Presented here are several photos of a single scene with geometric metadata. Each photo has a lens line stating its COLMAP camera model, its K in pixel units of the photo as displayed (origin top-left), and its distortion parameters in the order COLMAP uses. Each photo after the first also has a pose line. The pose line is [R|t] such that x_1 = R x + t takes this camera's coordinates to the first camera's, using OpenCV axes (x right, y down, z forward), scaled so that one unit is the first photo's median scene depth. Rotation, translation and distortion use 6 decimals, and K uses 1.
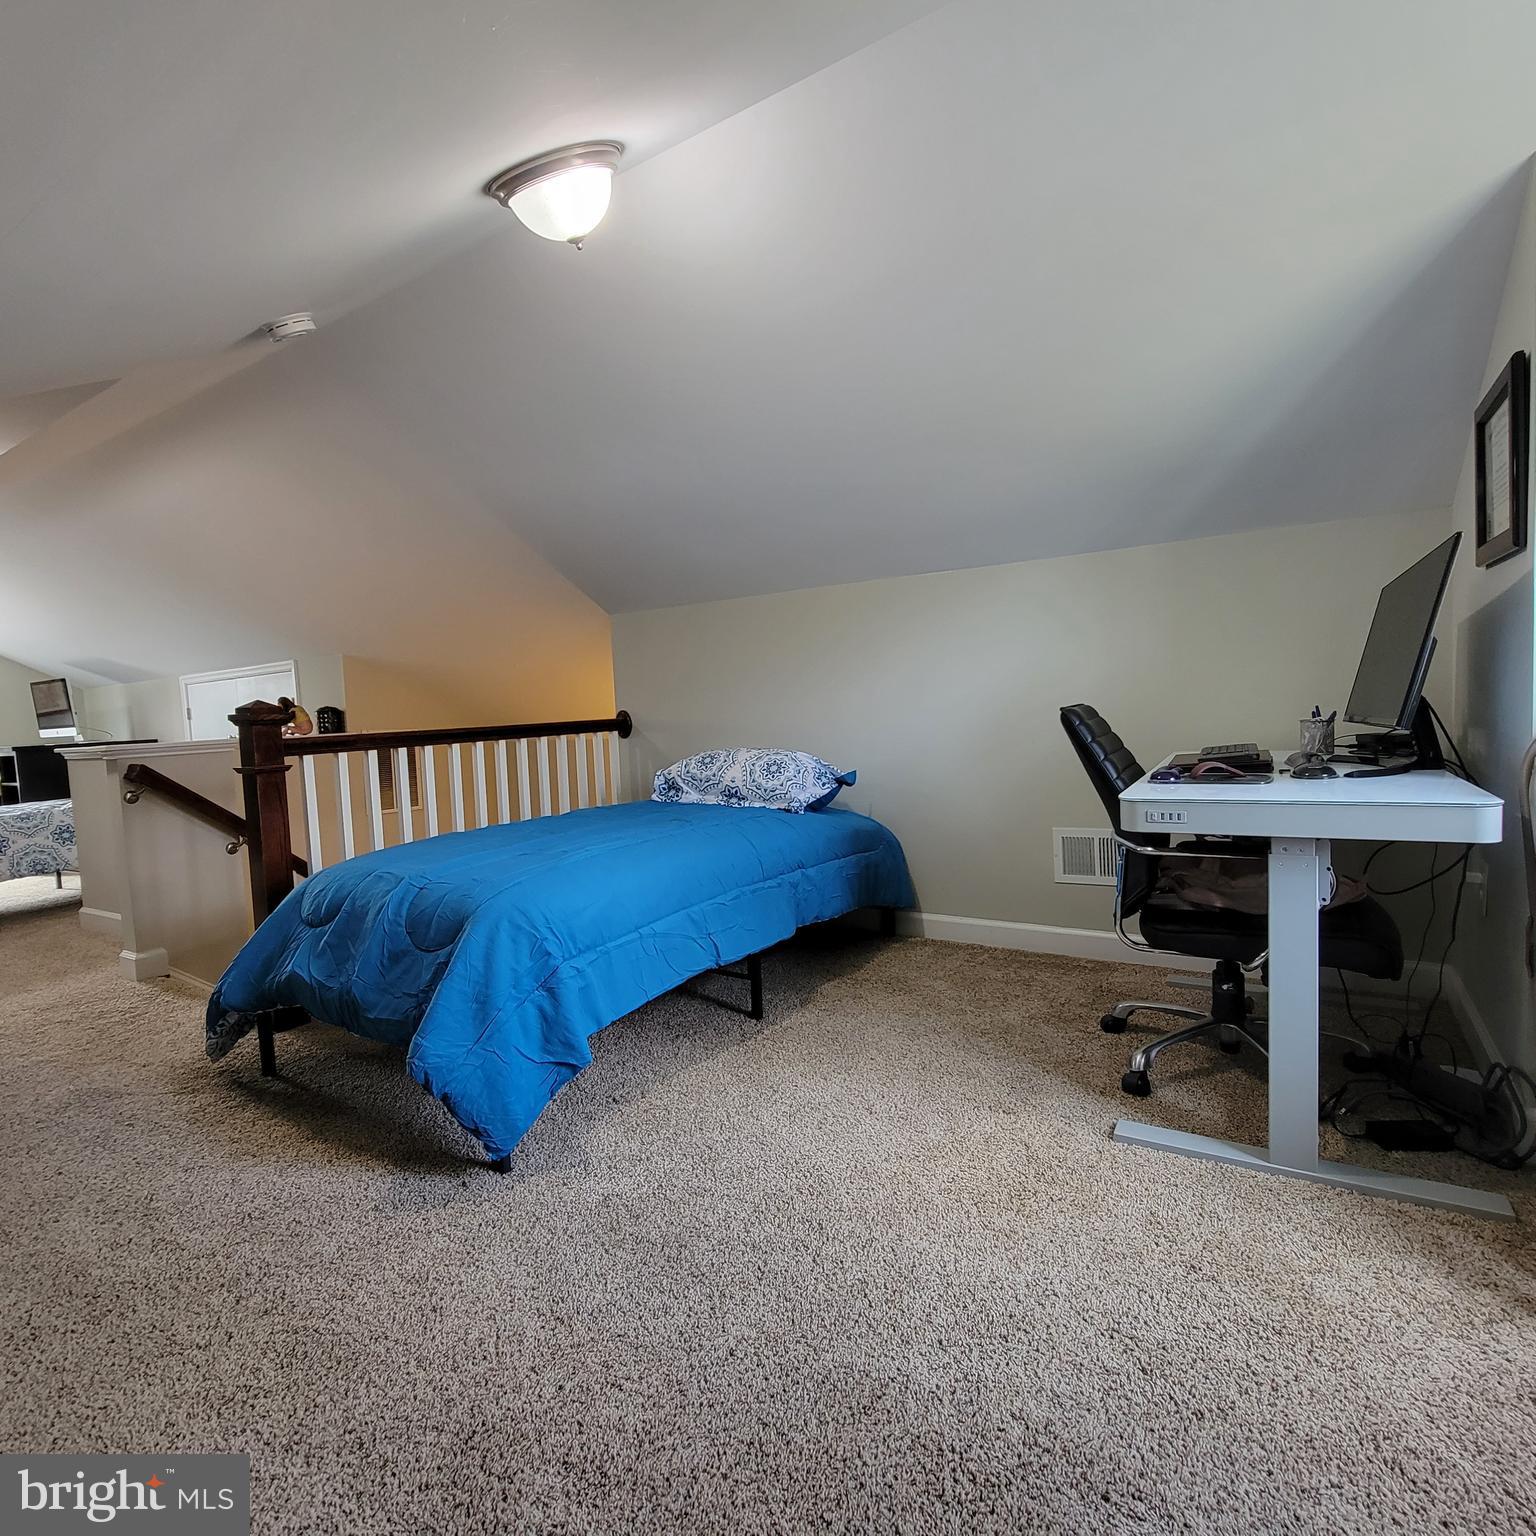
lens RADIAL K [[843.9, 0, 739.9], [0, 843.9, 755.4], [0, 0, 1]] dist [-0.000101, 0.001051]
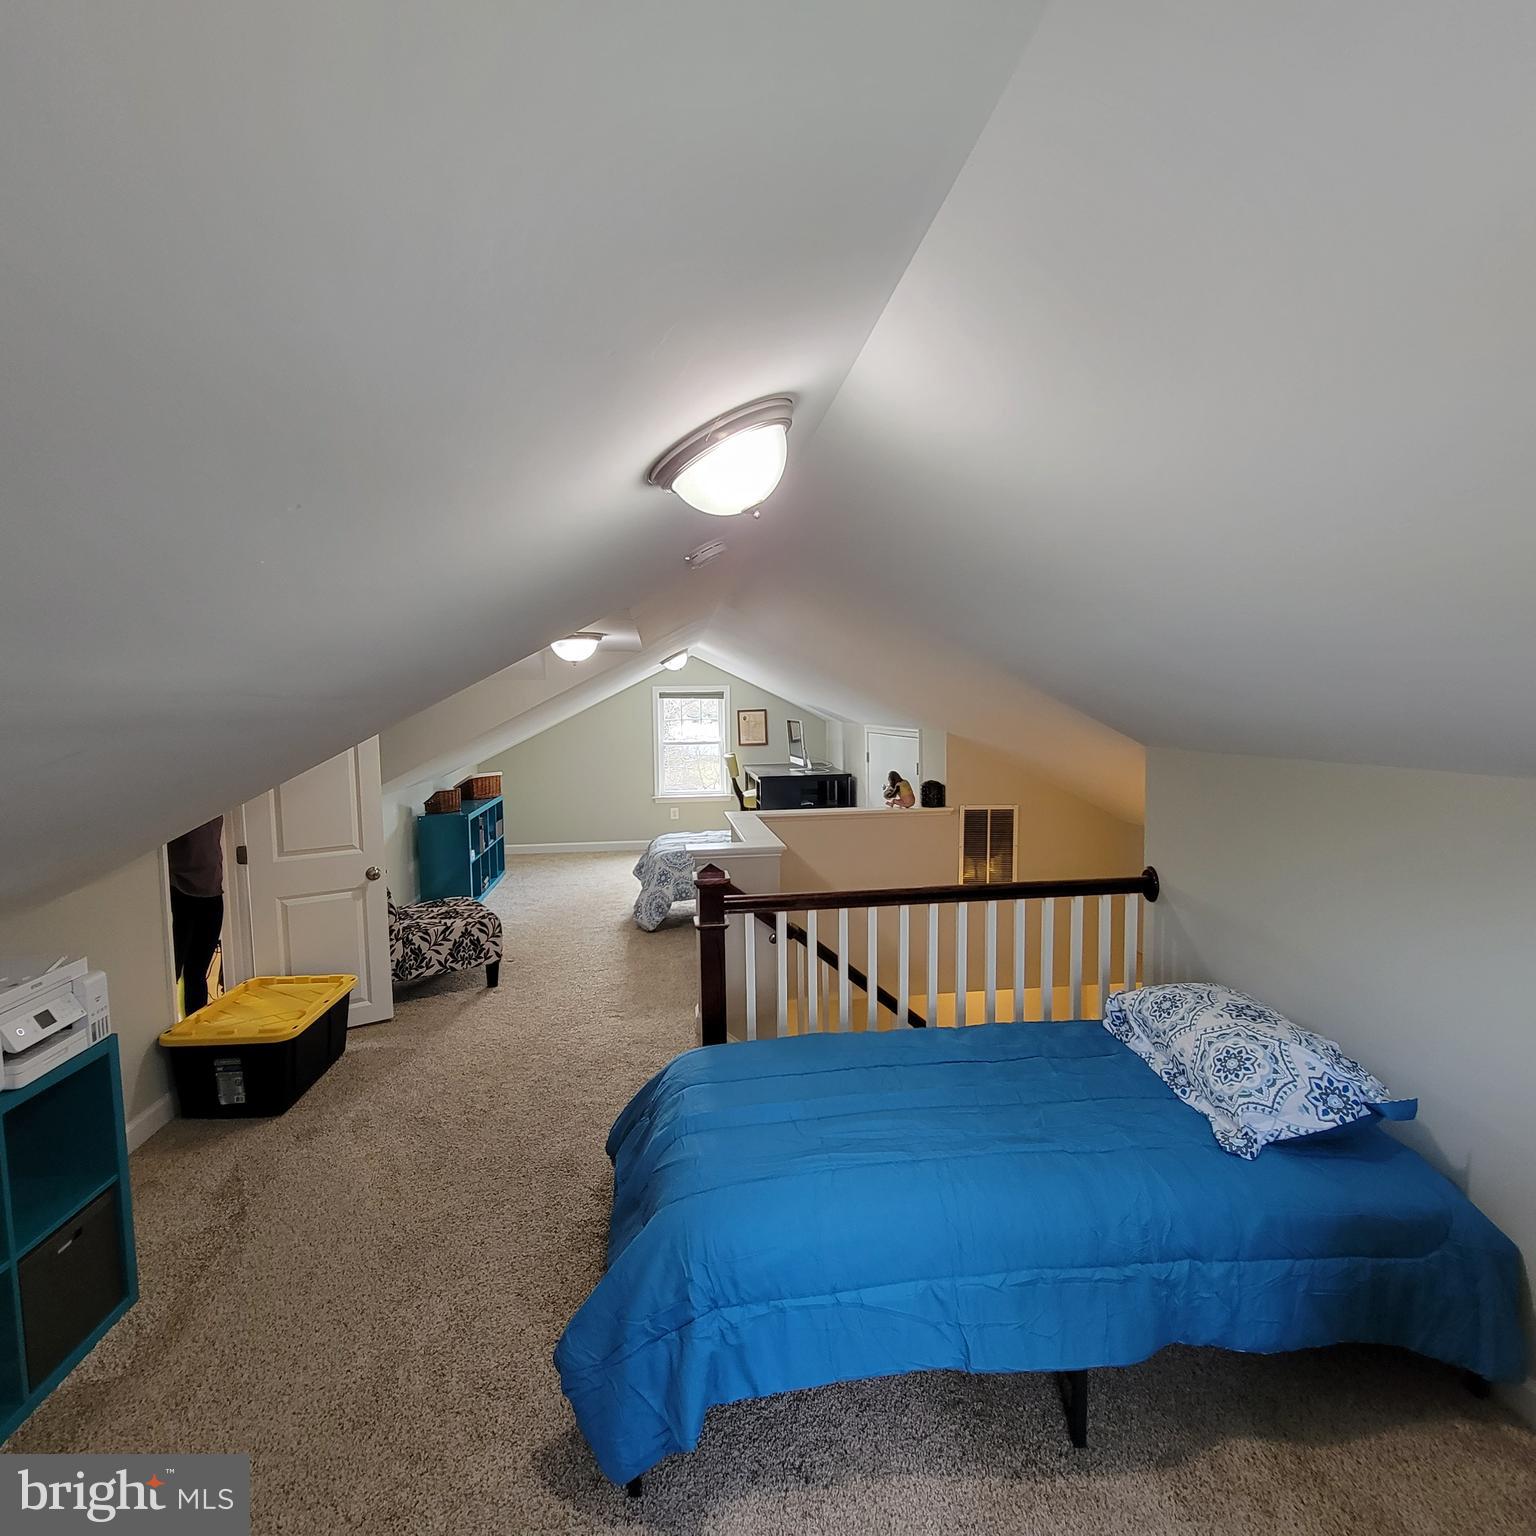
lens RADIAL K [[834.7, 0, 767.4], [0, 834.7, 761.7], [0, 0, 1]] dist [-0.005737, 0.000427]
pose [[0.649679, 0.089090, -0.754971, 0.271465], [-0.051391, 0.995984, 0.073308, -0.246944], [0.758470, -0.008828, 0.651648, 0.283042]]
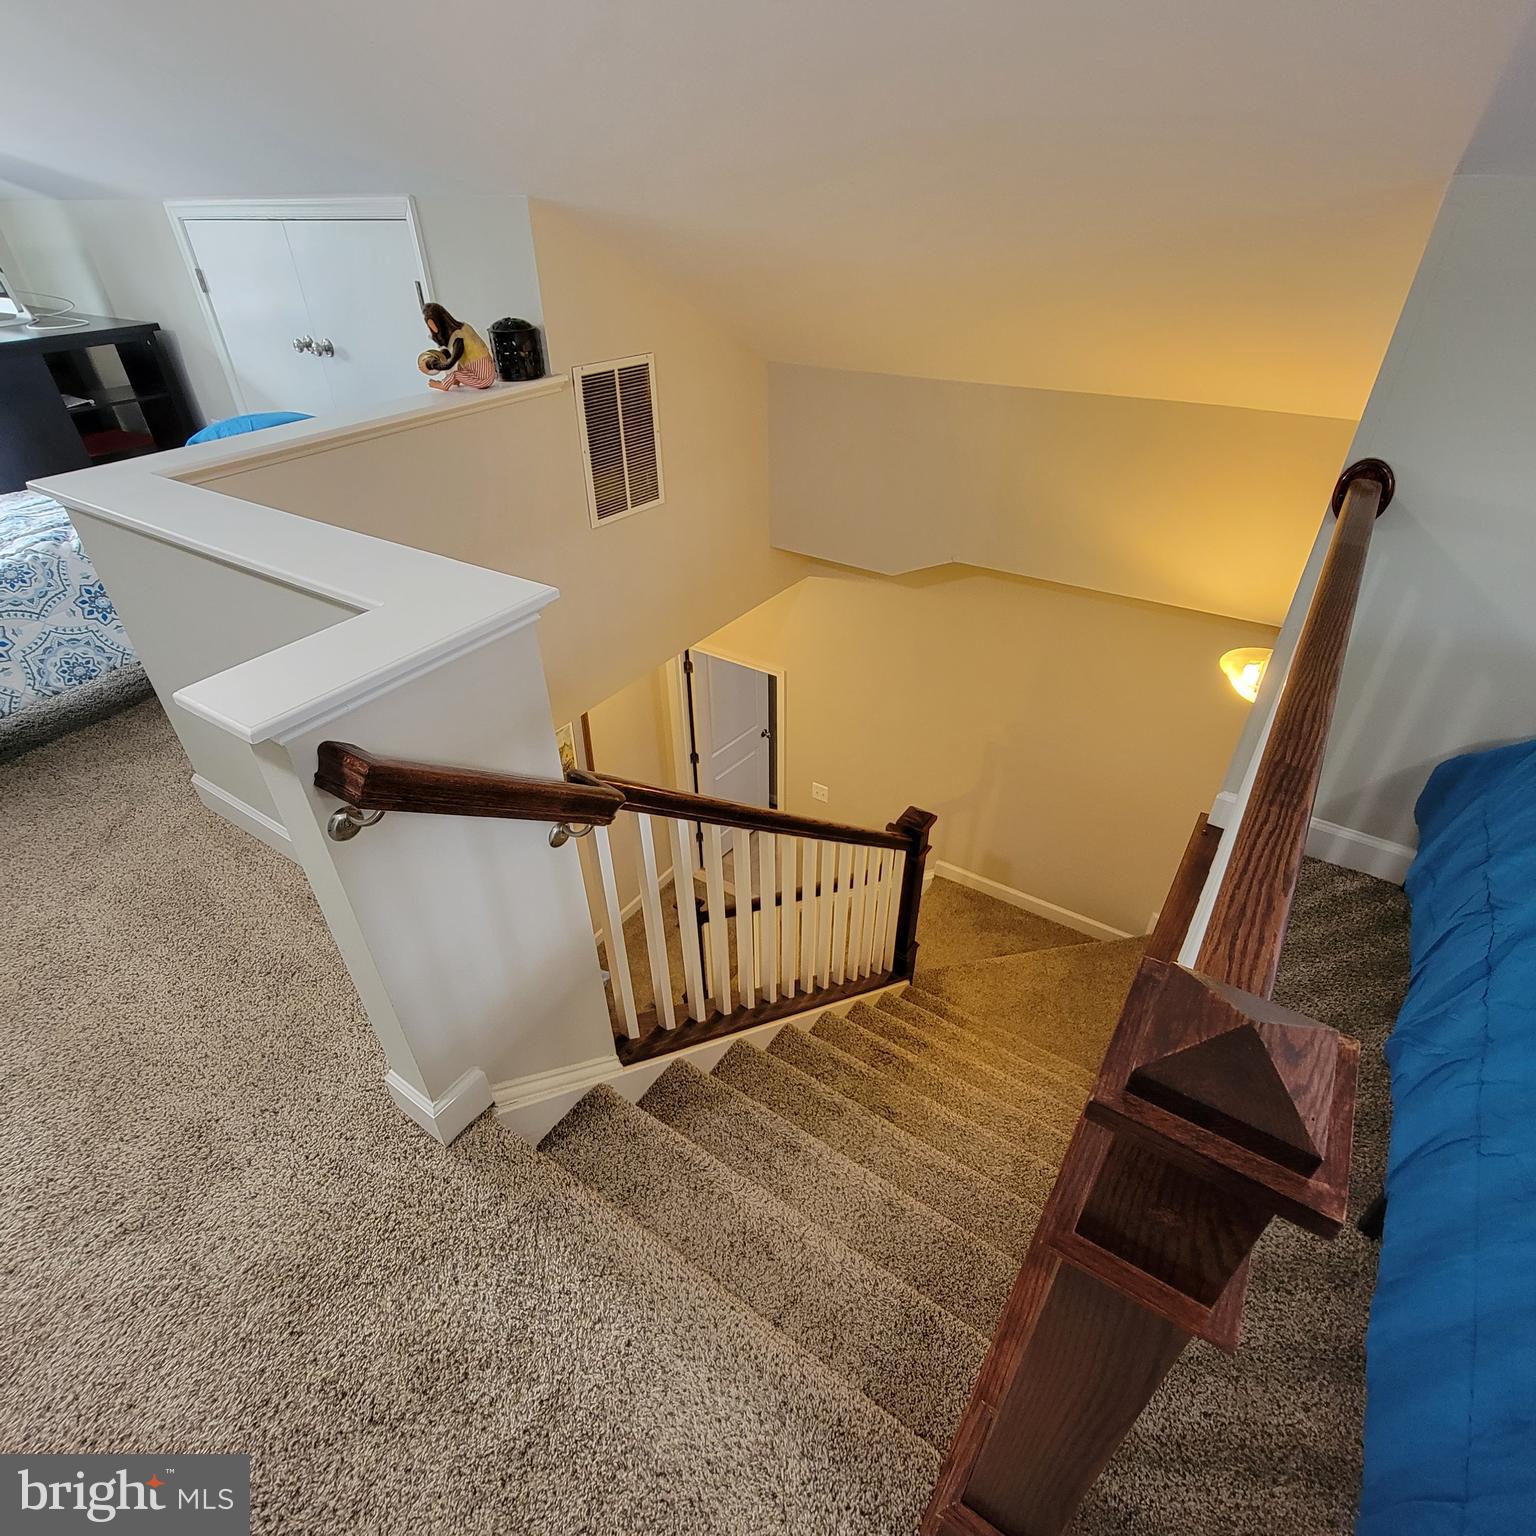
lens RADIAL K [[834.7, 0, 767.4], [0, 834.7, 761.7], [0, 0, 1]] dist [-0.005737, 0.000427]
pose [[0.999457, 0.029341, 0.014989, -0.563099], [-0.032819, 0.846308, 0.531681, -0.173598], [0.002915, -0.531884, 0.846812, 0.739447]]
